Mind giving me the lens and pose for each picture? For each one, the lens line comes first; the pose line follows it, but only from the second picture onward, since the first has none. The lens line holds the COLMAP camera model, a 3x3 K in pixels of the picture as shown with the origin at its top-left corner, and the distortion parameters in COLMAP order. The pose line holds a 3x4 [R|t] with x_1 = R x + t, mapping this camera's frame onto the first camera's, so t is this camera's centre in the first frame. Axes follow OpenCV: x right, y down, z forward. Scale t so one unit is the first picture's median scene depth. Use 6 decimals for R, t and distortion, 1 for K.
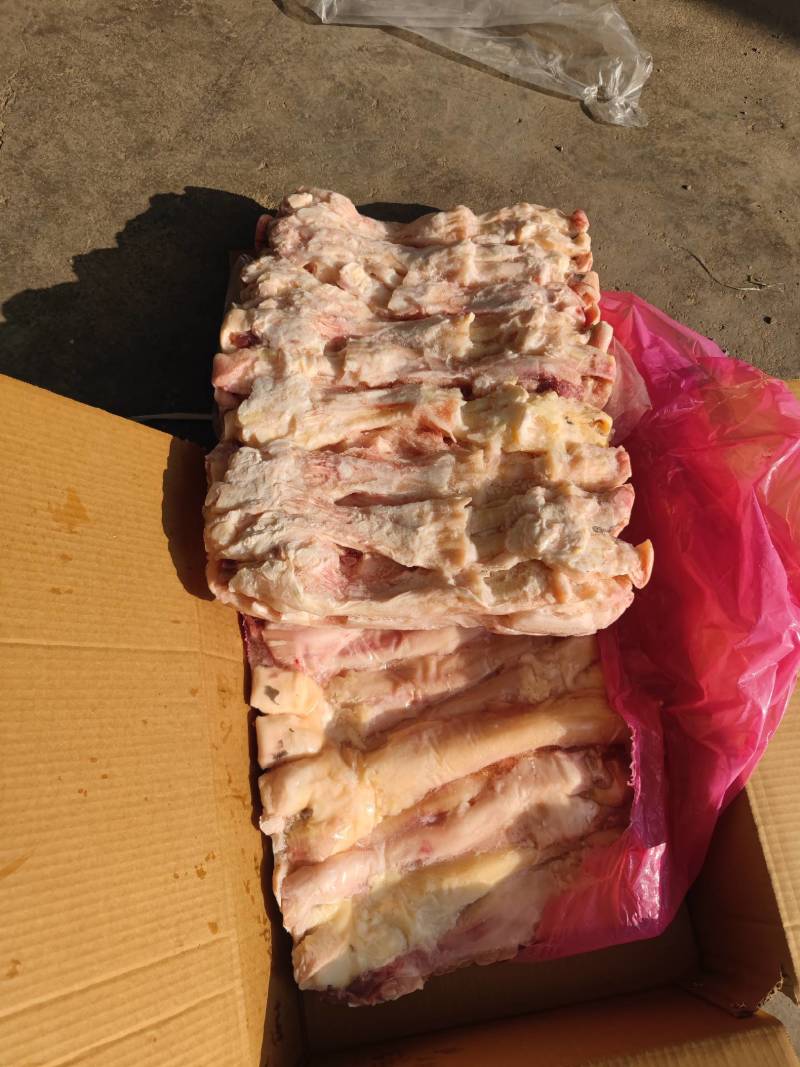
lens RADIAL K [[673.0, 0, 408.8], [0, 673.0, 550.1], [0, 0, 1]] dist [-0.001778, -0.008548]
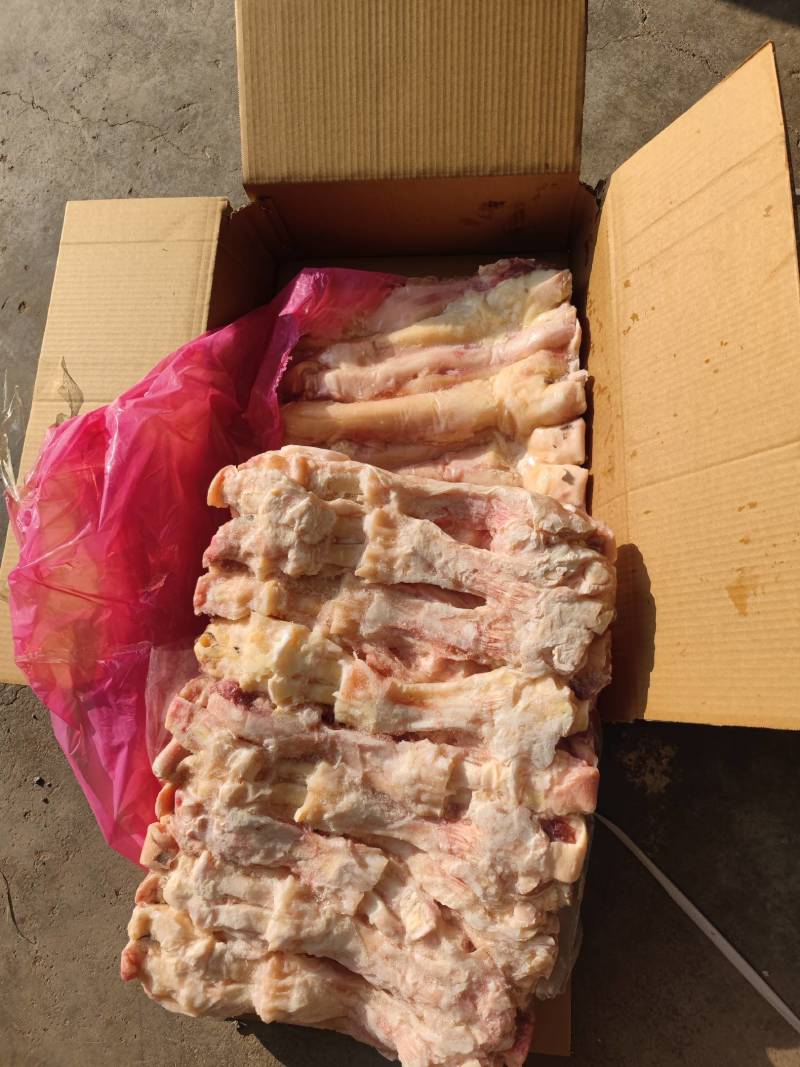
lens RADIAL K [[673.0, 0, 418.6], [0, 673.0, 539.7], [0, 0, 1]] dist [-0.001778, -0.008548]
pose [[-0.977854, -0.184760, 0.098310, -0.089798], [0.209248, -0.854054, 0.476243, -0.477363], [-0.004029, 0.486267, 0.873801, 0.064190]]
